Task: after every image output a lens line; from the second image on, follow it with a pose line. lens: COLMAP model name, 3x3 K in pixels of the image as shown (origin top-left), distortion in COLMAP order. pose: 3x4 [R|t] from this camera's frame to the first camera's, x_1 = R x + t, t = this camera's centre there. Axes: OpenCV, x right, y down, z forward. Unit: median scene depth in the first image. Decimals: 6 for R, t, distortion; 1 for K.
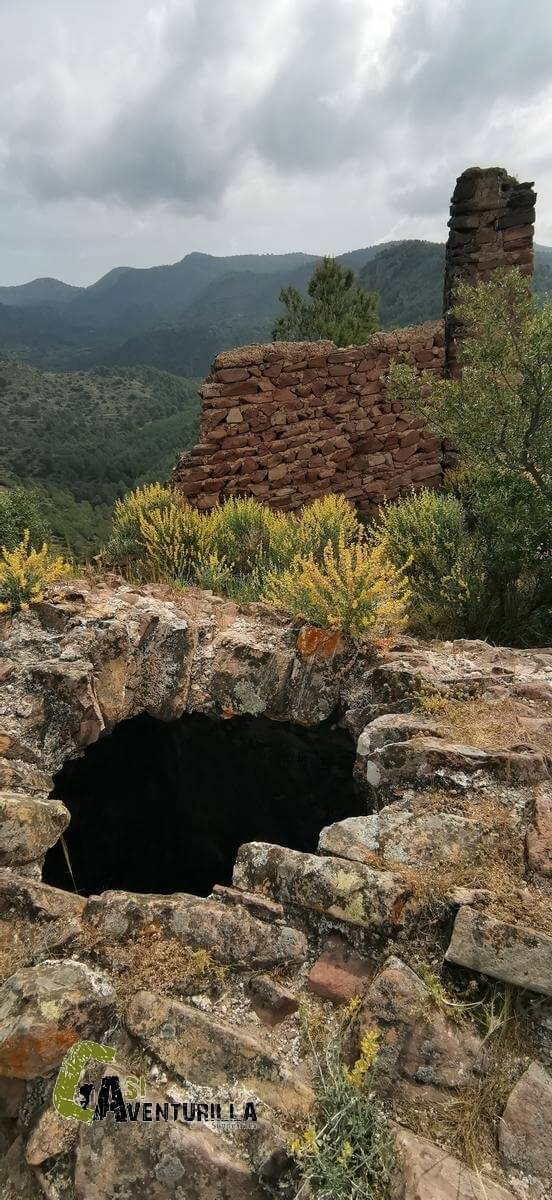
lens RADIAL K [[612.1, 0, 276.0], [0, 612.1, 600.0], [0, 0, 1]] dist [0.001866, -0.000152]
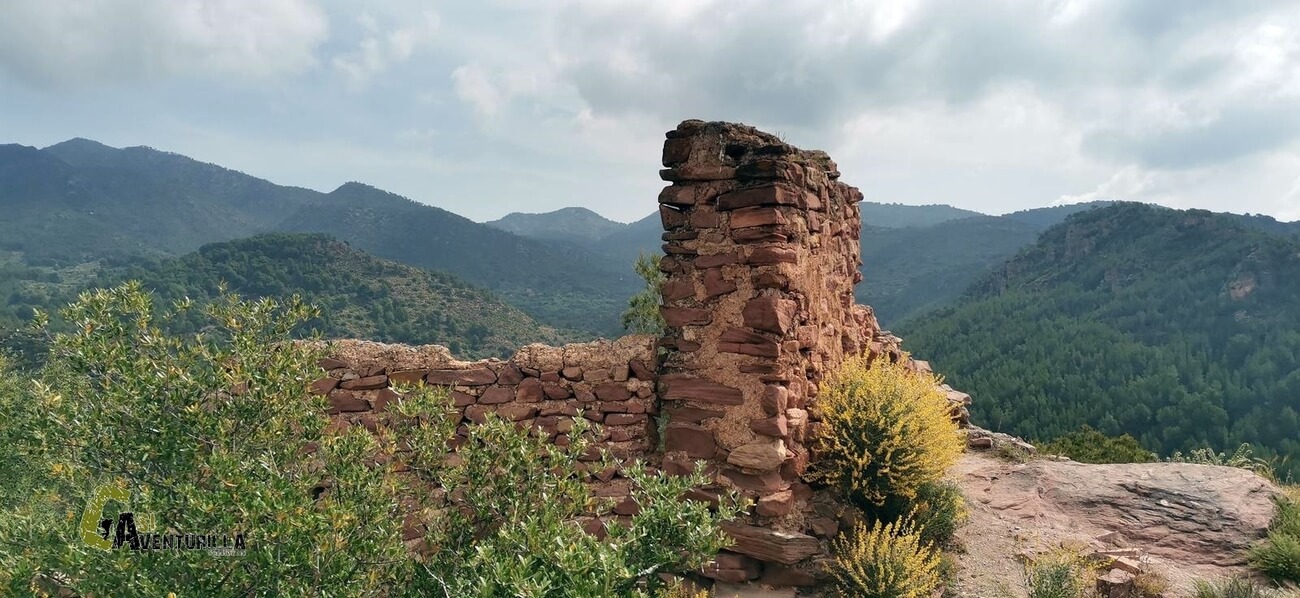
lens RADIAL K [[988.2, 0, 649.9], [0, 988.2, 296.5], [0, 0, 1]] dist [0.072518, 0.000074]
pose [[0.962989, 0.106377, -0.247661, 0.494687], [-0.196371, 0.906283, -0.374286, -0.141072], [0.184636, 0.409067, 0.893630, 0.148104]]
